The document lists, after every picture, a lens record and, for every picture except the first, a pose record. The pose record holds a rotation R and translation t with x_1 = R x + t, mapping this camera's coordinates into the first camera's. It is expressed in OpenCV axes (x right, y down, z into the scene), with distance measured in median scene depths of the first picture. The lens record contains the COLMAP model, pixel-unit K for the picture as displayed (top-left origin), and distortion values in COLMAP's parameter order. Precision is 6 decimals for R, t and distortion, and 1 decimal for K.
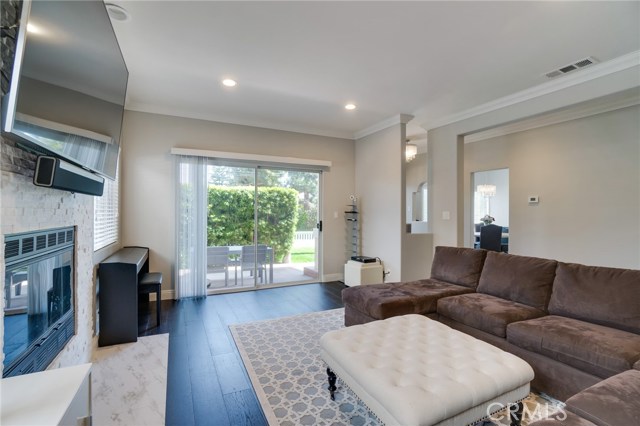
lens RADIAL K [[337.4, 0, 320.0], [0, 337.4, 213.0], [0, 0, 1]] dist [-0.017030, 0.001045]
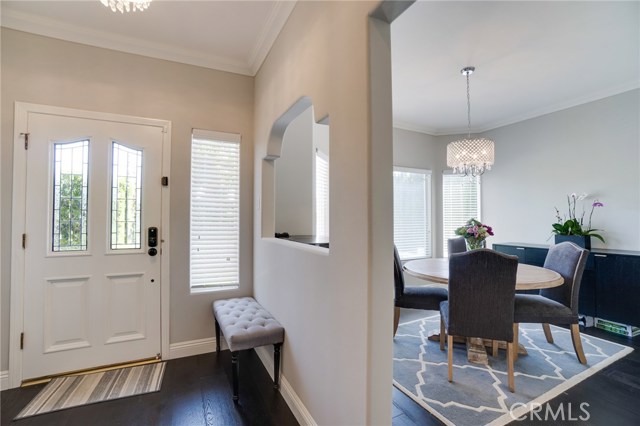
lens RADIAL K [[337.4, 0, 320.0], [0, 337.4, 213.0], [0, 0, 1]] dist [-0.017030, 0.001045]
pose [[0.996994, 0.006313, 0.077226, 0.173135], [-0.003945, 0.999518, -0.030782, 0.006169], [-0.077383, 0.030384, 0.996538, 0.371392]]
